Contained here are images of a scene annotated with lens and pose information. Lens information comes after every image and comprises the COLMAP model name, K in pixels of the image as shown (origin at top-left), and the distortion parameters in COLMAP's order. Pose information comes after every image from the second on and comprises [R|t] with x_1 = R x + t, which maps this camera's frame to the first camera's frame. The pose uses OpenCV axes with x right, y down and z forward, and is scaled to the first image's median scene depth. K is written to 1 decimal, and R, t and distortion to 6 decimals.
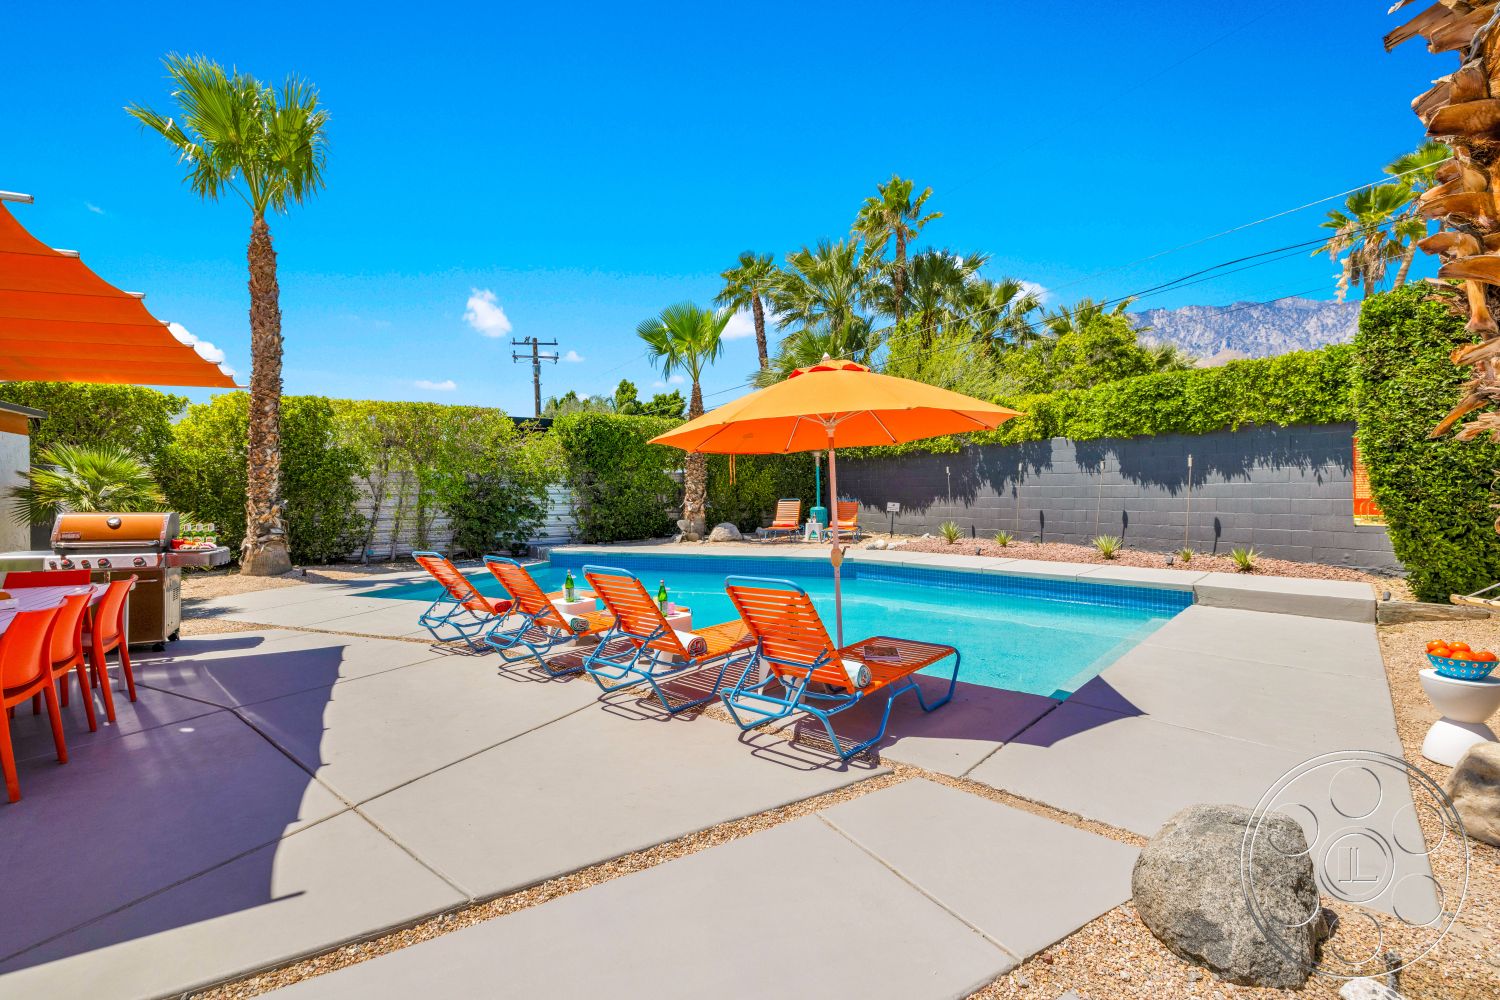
lens RADIAL K [[640.1, 0, 745.6], [0, 640.1, 493.1], [0, 0, 1]] dist [0.002683, 0.000687]
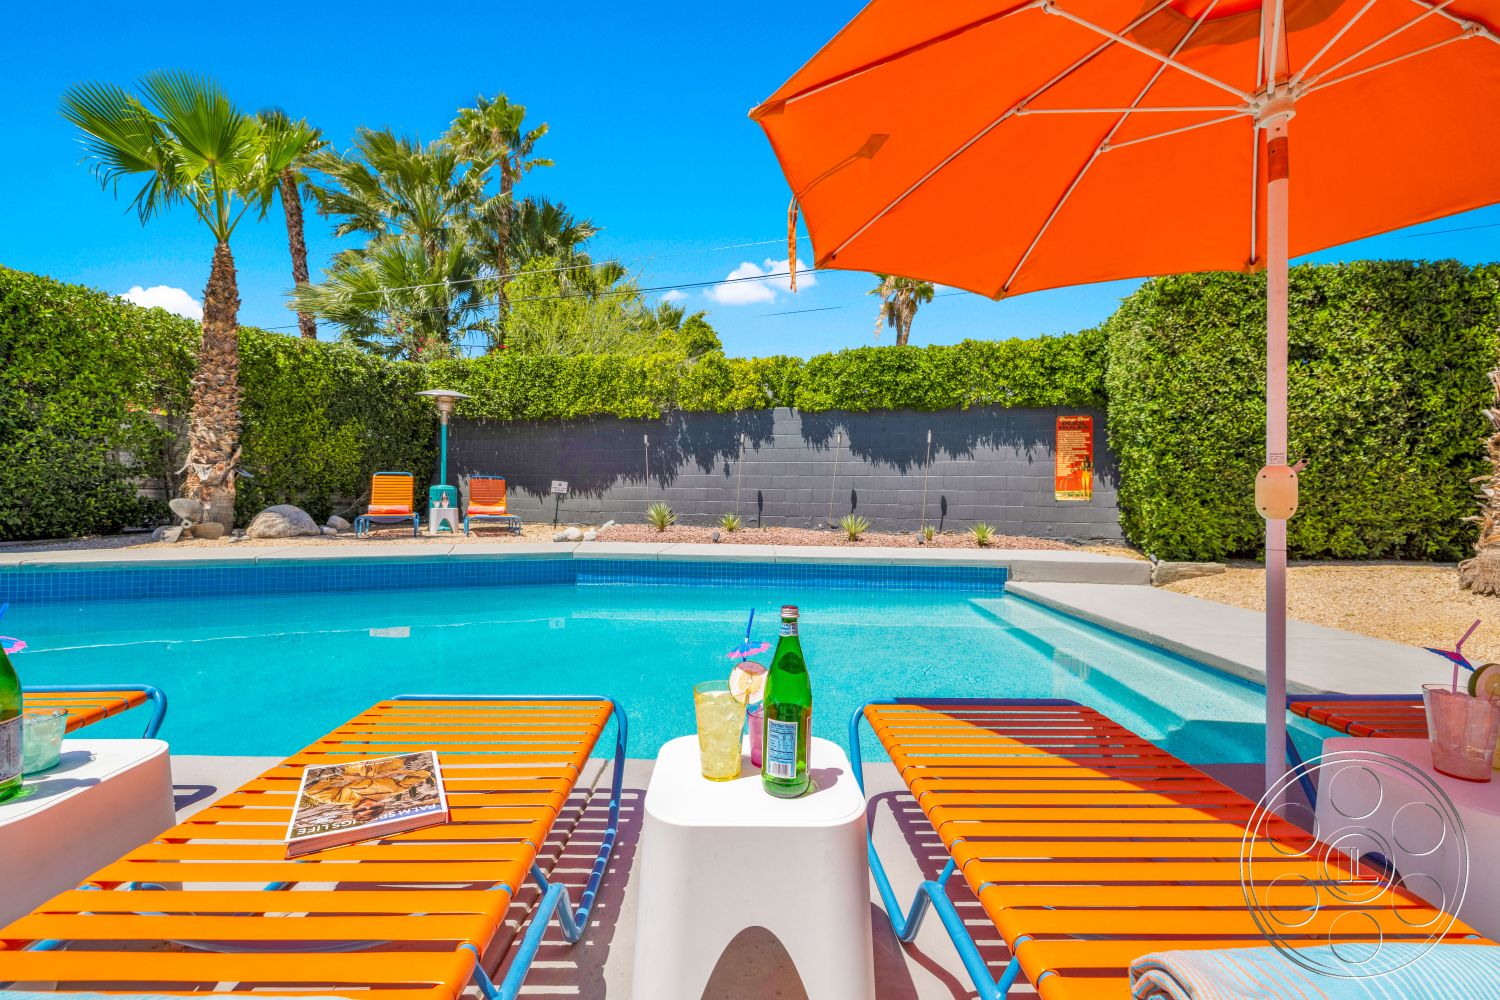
lens RADIAL K [[625.9, 0, 742.8], [0, 625.9, 496.6], [0, 0, 1]] dist [0.000669, 0.000409]
pose [[0.743561, 0.022214, 0.668299, -0.128431], [-0.019219, 0.999745, -0.011847, 0.048507], [-0.668392, -0.004035, 0.743798, 0.403577]]
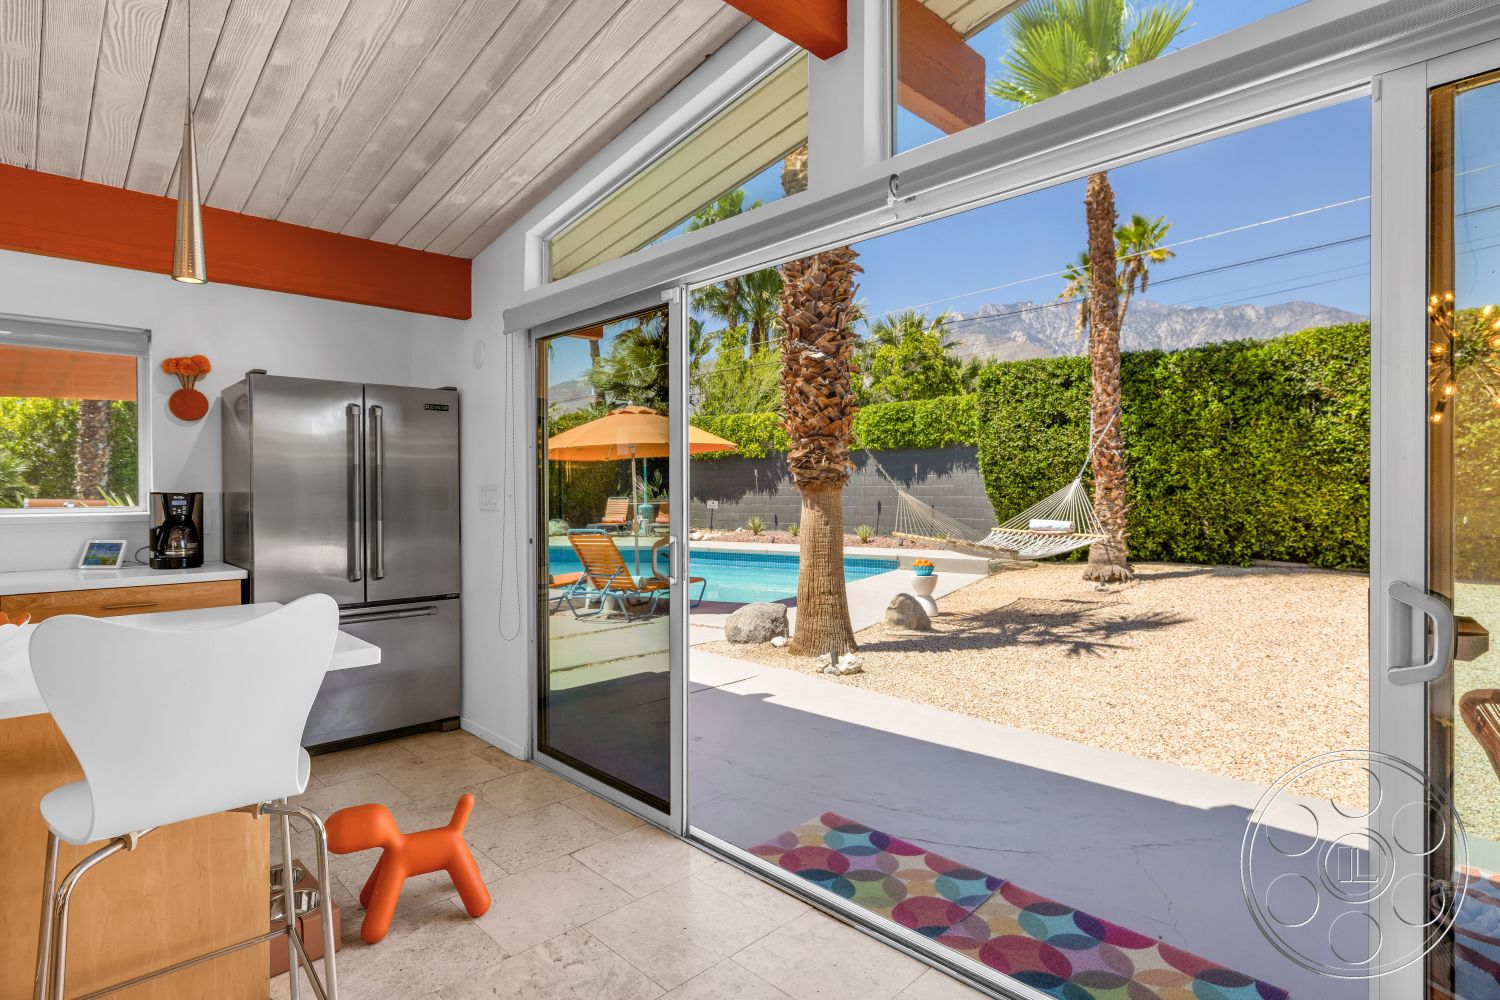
lens RADIAL K [[766.5, 0, 764.0], [0, 766.5, 493.3], [0, 0, 1]] dist [-0.005418, -0.000027]
pose [[0.970710, 0.007286, 0.240146, -0.004149], [-0.006638, 0.999972, -0.003507, 0.007949], [-0.240164, 0.001811, 0.970731, -0.411363]]
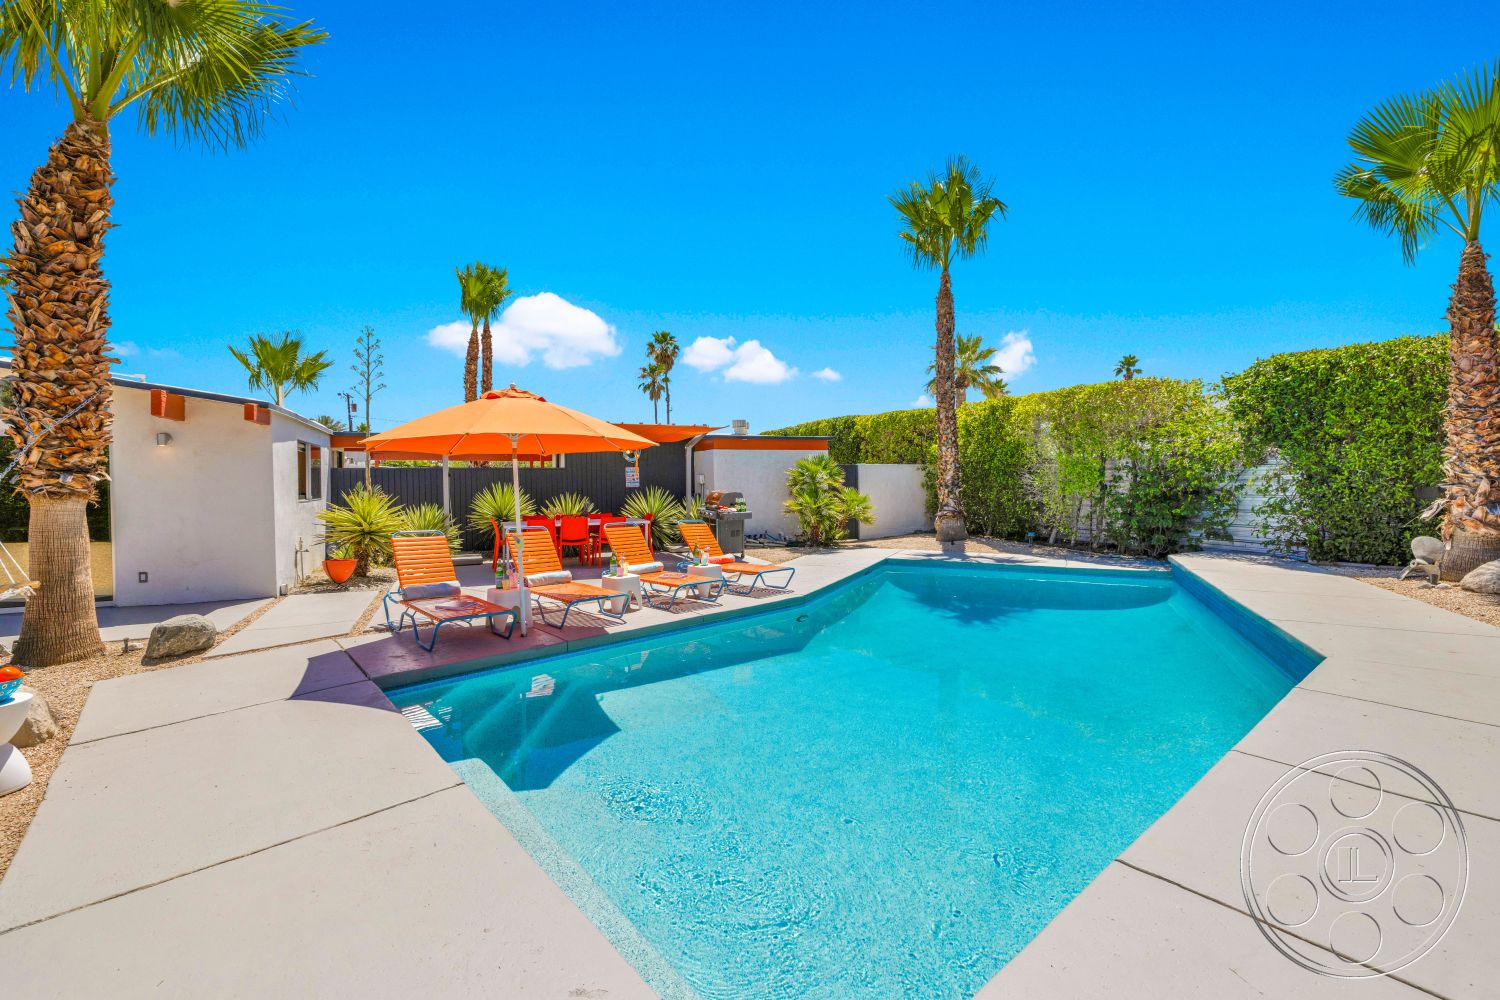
lens RADIAL K [[642.8, 0, 746.6], [0, 642.8, 493.1], [0, 0, 1]] dist [0.003503, 0.000679]
pose [[-0.112399, 0.031147, -0.993175, 0.587024], [0.008620, 0.999502, 0.030370, -0.015142], [0.993626, -0.005147, -0.112611, 0.688905]]
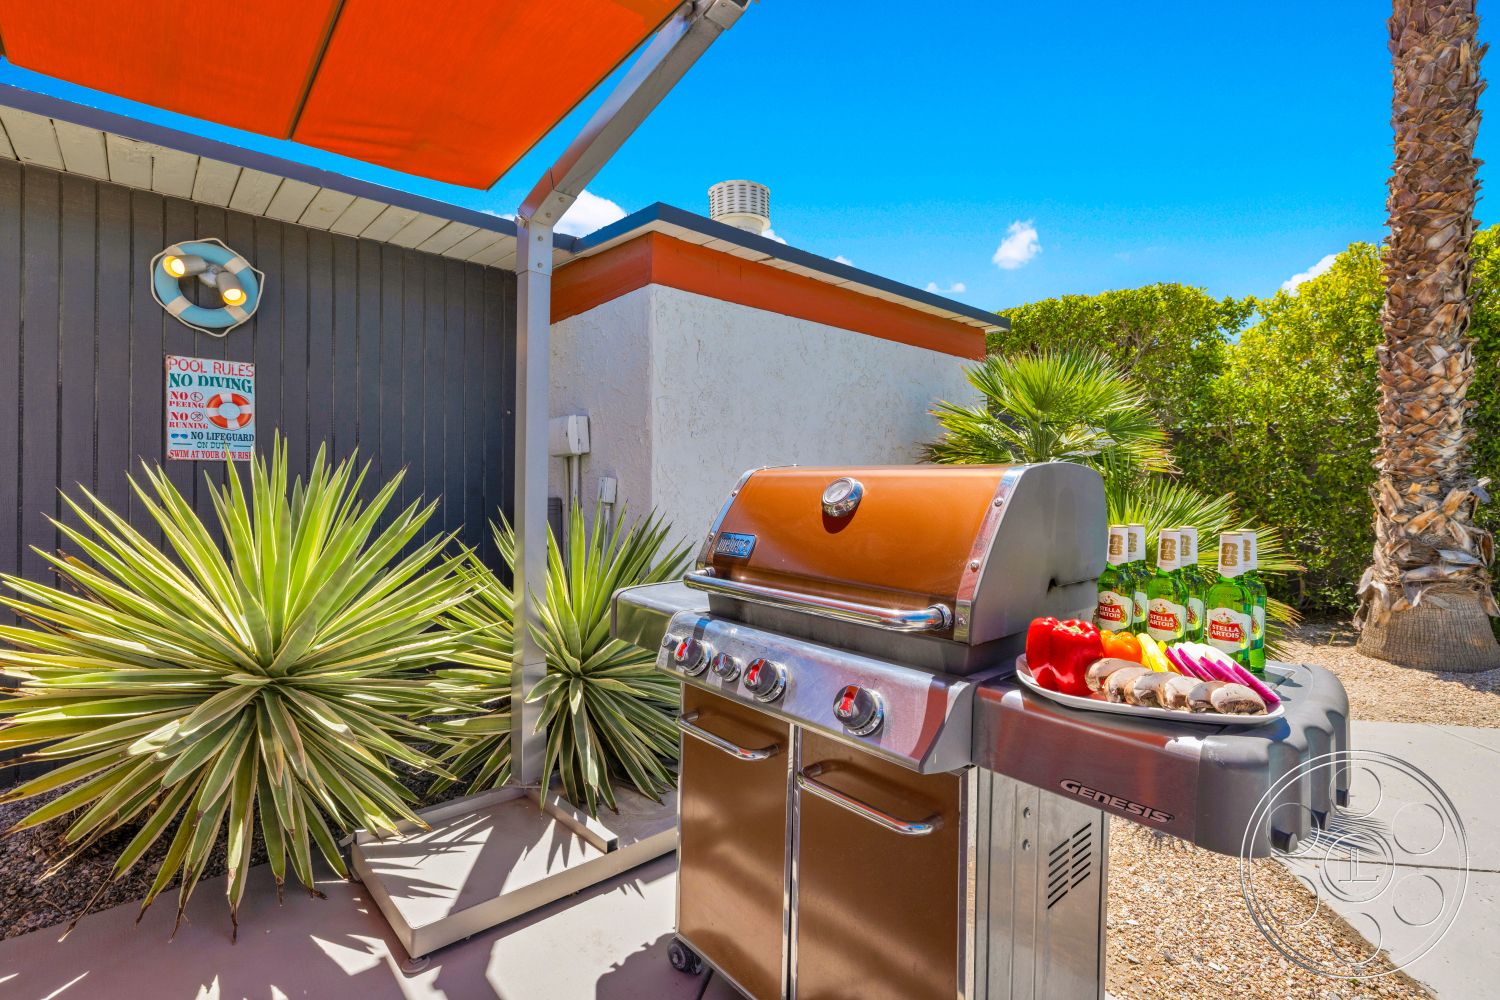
lens RADIAL K [[680.4, 0, 731.8], [0, 680.4, 501.1], [0, 0, 1]] dist [-0.003212, -0.000324]
pose [[0.171998, 0.011116, -0.985035, -0.380385], [-0.004910, 0.999934, 0.010427, 0.021831], [0.985085, 0.003043, 0.172041, 0.468883]]
